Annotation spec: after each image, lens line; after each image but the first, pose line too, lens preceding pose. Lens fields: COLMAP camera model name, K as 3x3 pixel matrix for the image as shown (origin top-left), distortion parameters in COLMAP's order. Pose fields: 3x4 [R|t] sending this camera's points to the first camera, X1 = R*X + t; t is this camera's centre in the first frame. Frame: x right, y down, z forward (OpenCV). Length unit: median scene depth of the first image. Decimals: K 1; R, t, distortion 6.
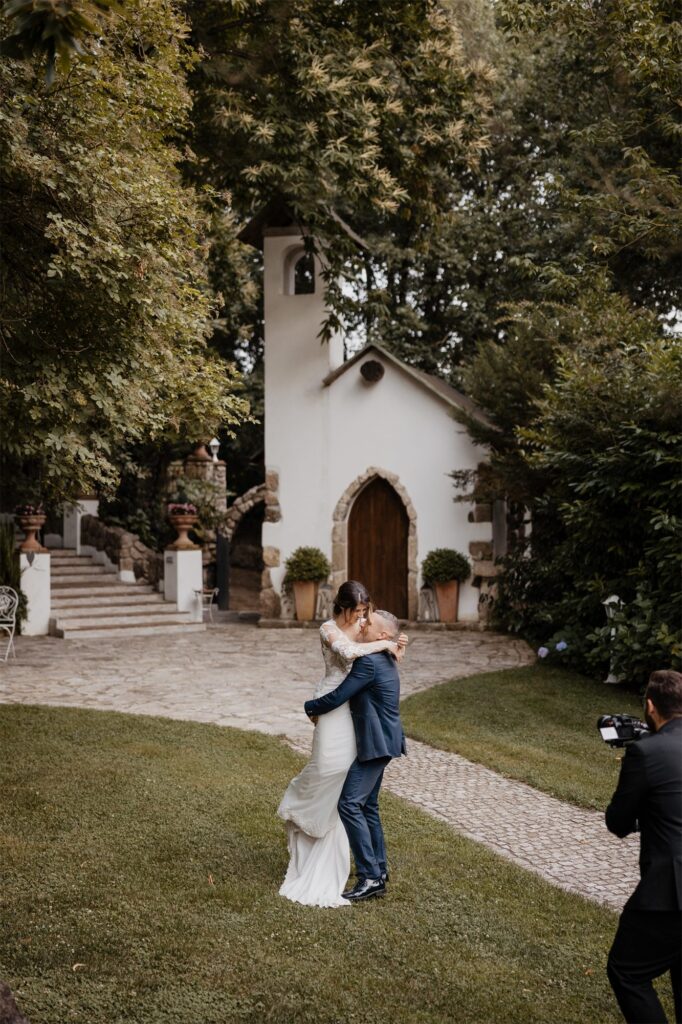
lens RADIAL K [[1440.8, 0, 339.8], [0, 1440.8, 514.2], [0, 0, 1]] dist [-0.026562, 0.000000]
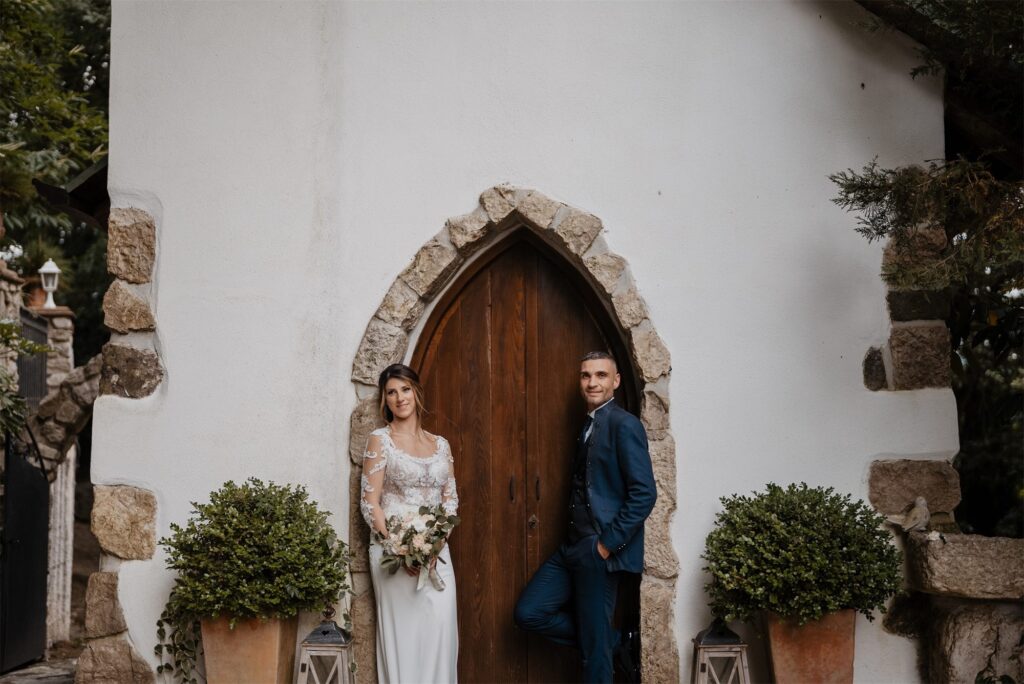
lens RADIAL K [[1440.8, 0, 474.7], [0, 1440.8, 326.5], [0, 0, 1]] dist [-0.026562, 0.000000]
pose [[0.990840, 0.011684, 0.134537, -0.018805], [0.001526, 0.995217, -0.097673, 0.019839], [-0.135035, 0.096983, 0.986083, 0.731816]]
